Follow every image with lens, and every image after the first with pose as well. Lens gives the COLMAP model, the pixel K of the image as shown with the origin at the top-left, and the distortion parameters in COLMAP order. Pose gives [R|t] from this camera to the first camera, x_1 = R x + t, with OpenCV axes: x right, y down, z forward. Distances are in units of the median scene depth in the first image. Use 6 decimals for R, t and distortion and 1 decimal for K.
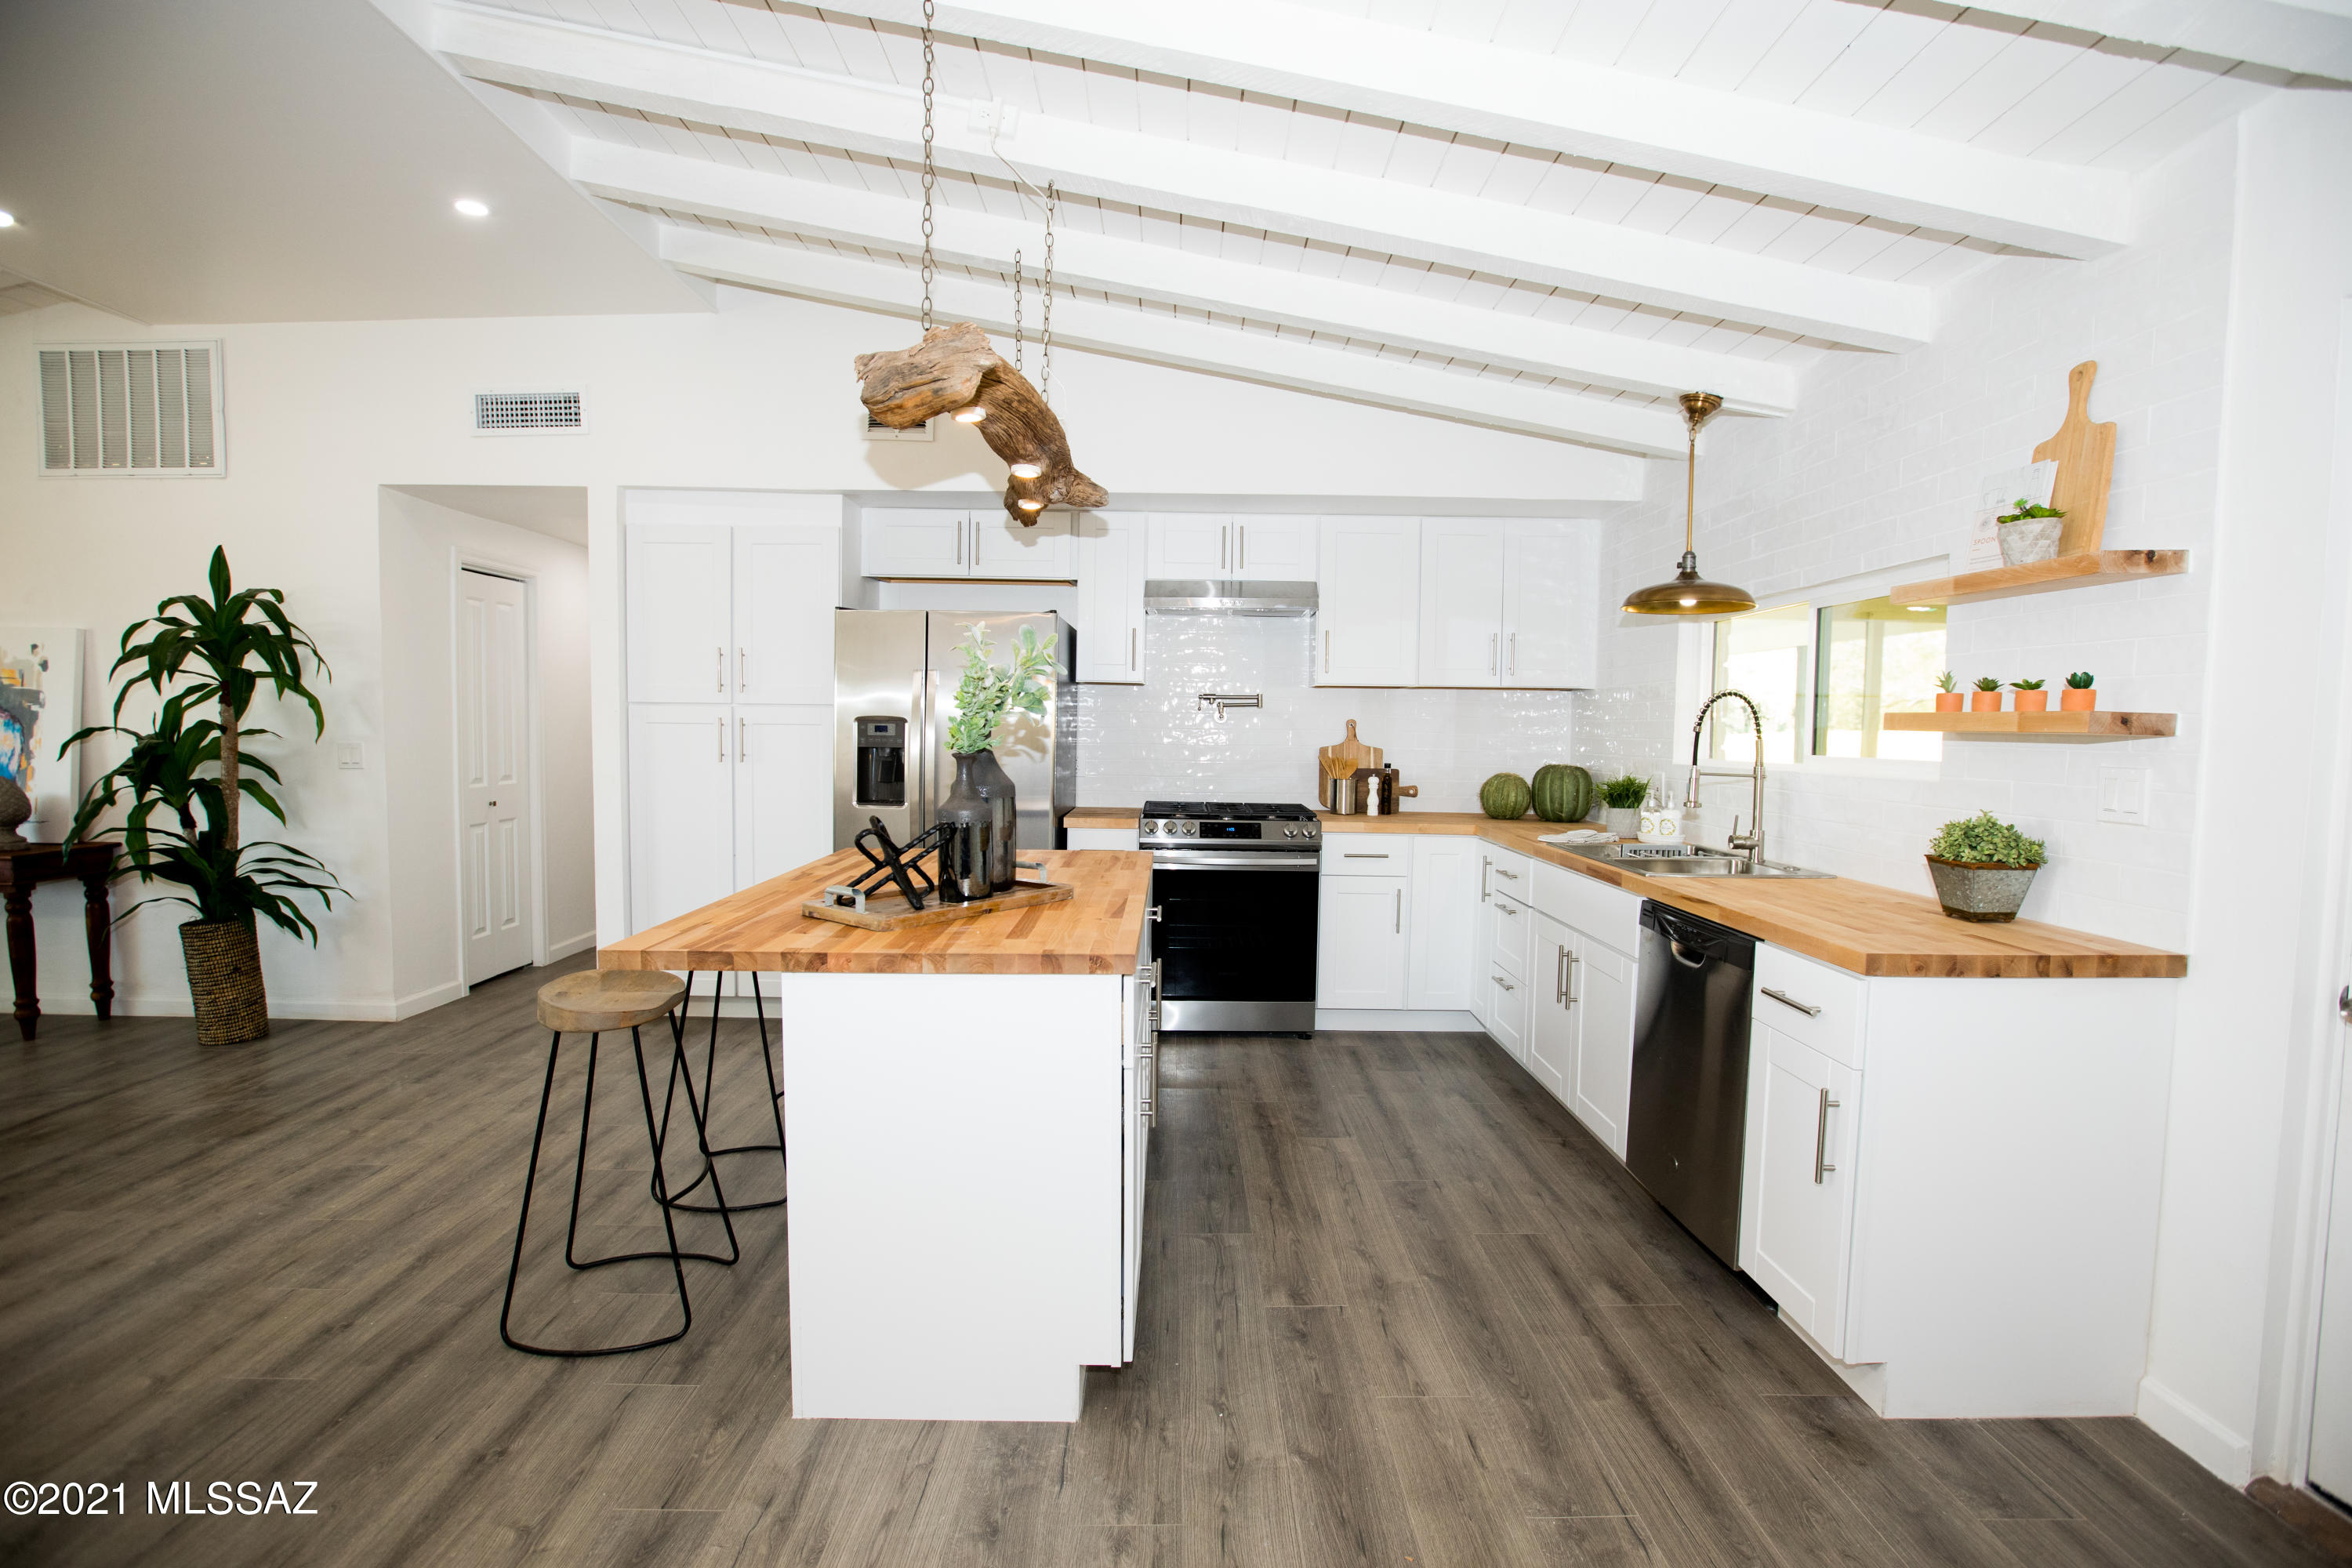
lens RADIAL K [[1094.2, 0, 1182.2], [0, 1094.2, 783.8], [0, 0, 1]] dist [-0.056713, 0.020208]
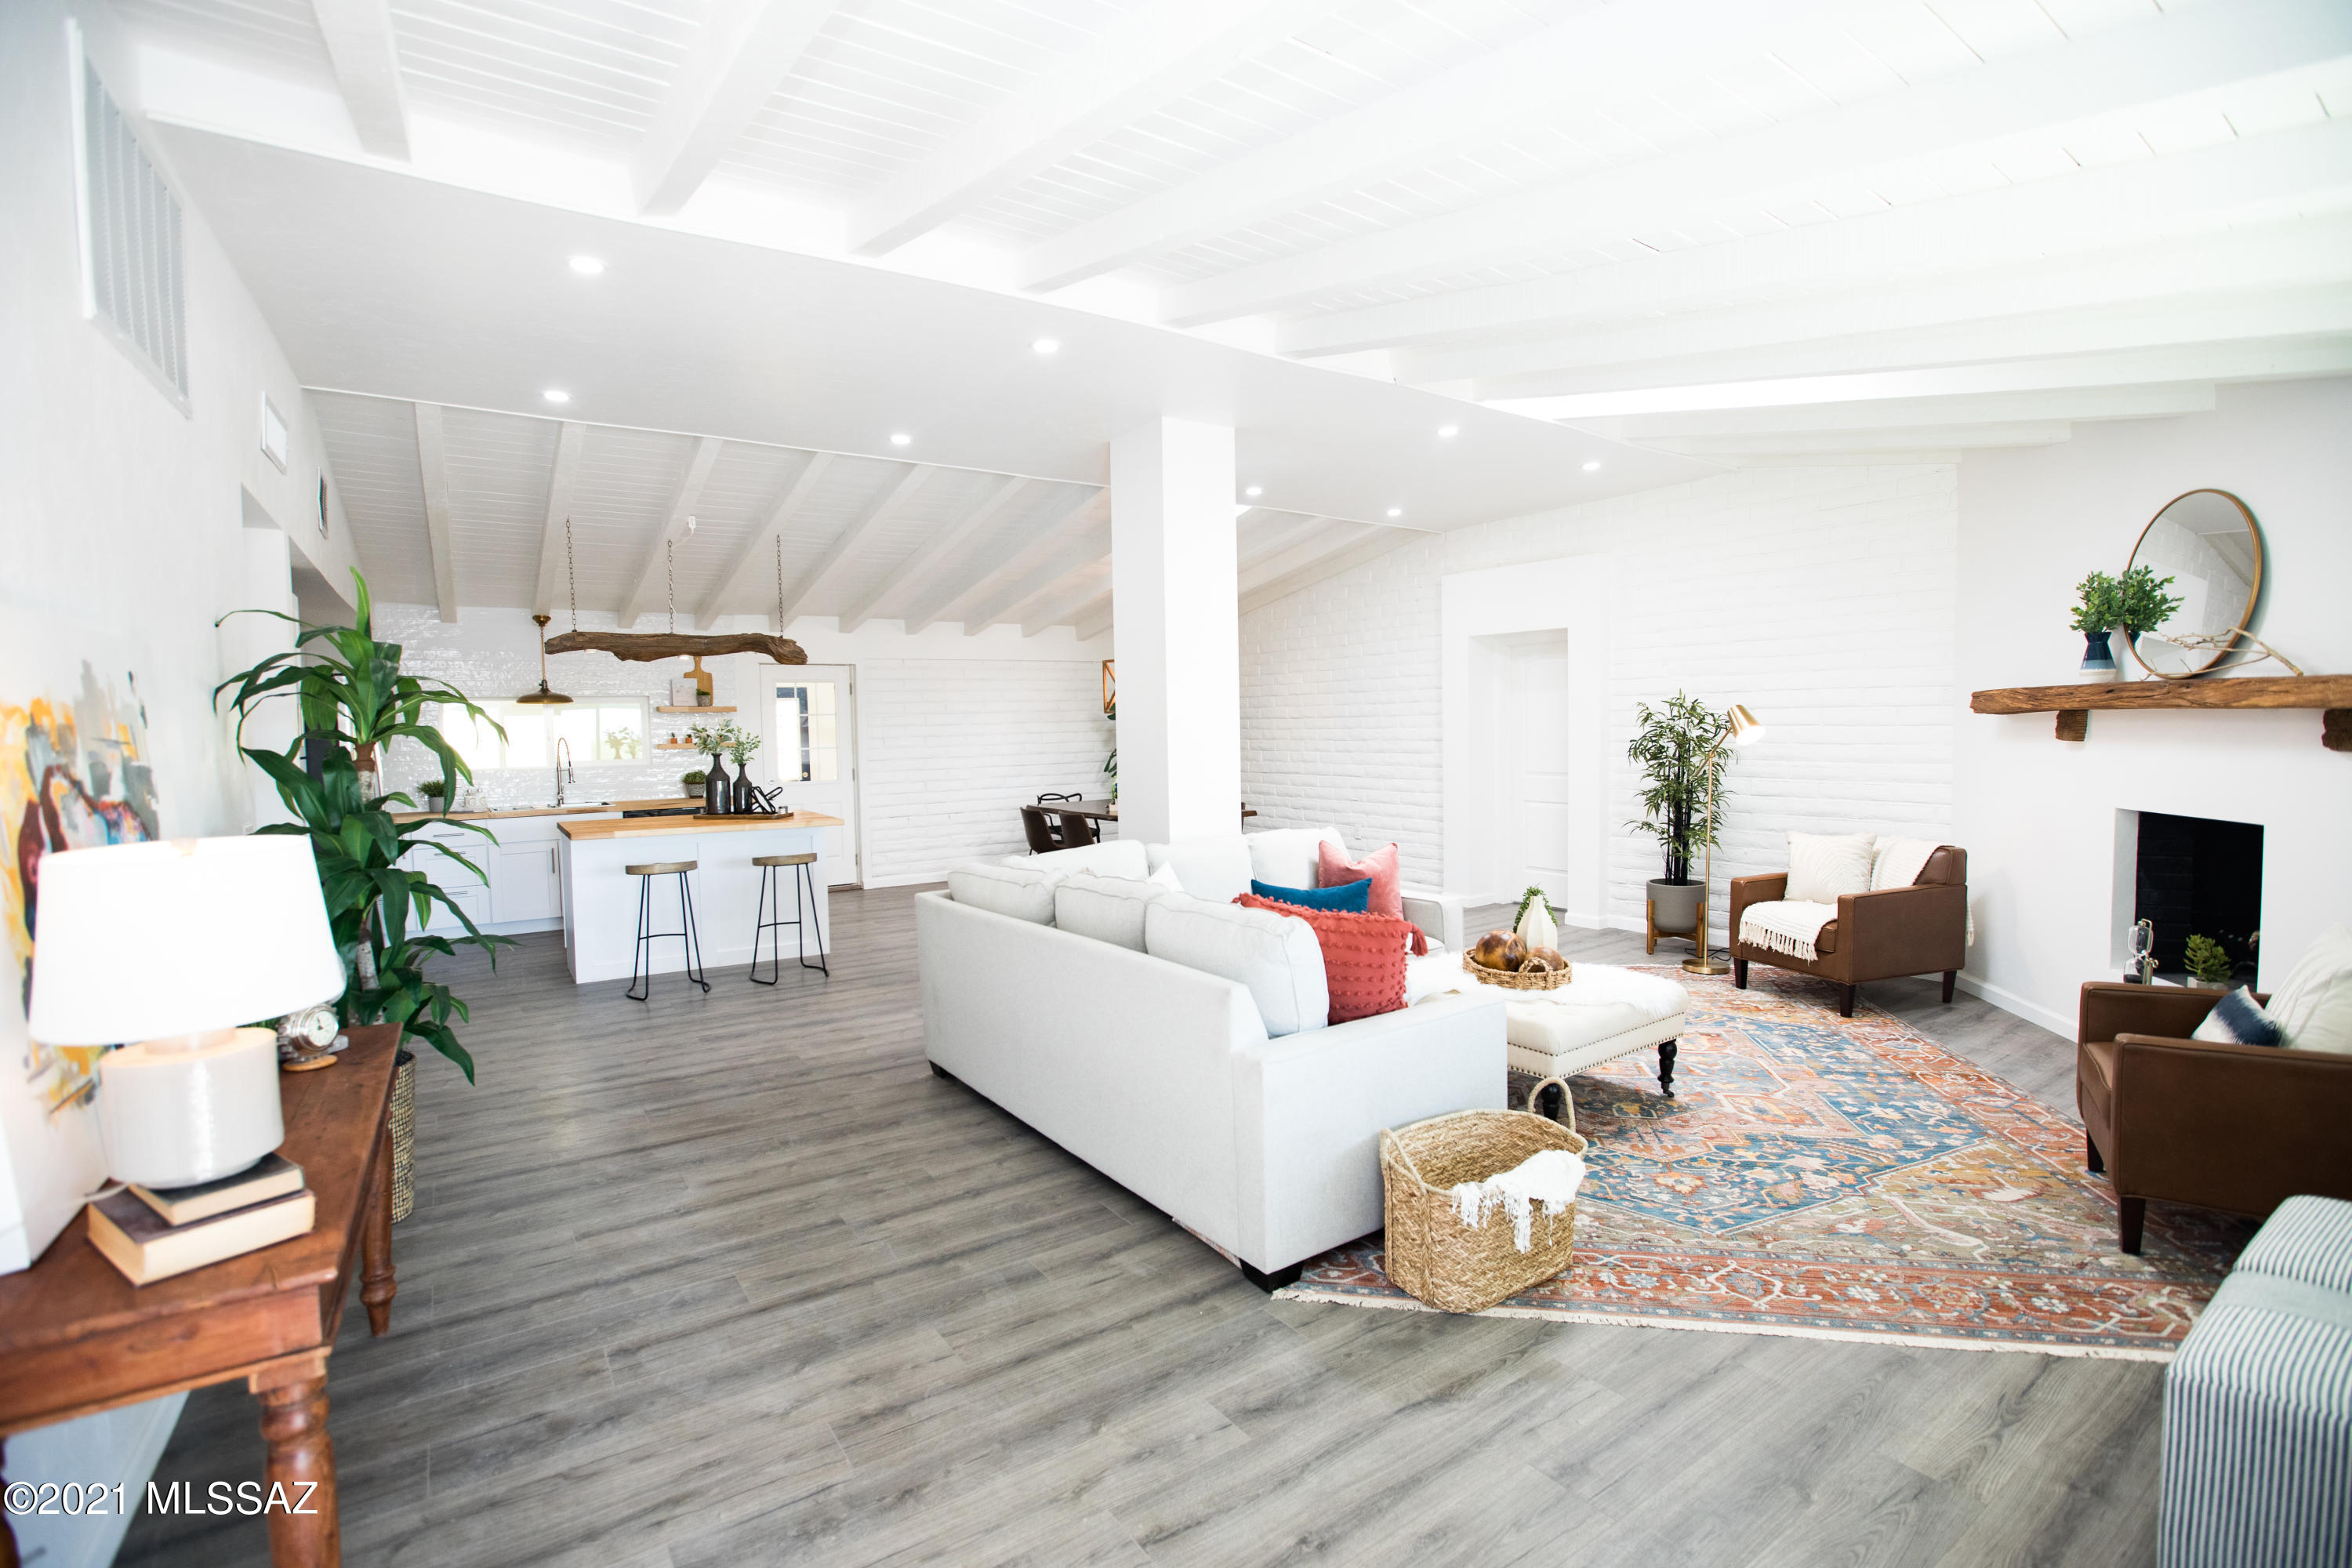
lens RADIAL K [[1071.6, 0, 1174.0], [0, 1071.6, 782.6], [0, 0, 1]] dist [-0.052648, 0.020859]
pose [[-0.555288, -0.048230, 0.830259, -2.404601], [0.057331, 0.993722, 0.096069, -0.138793], [-0.829680, 0.100945, -0.549037, 1.203276]]
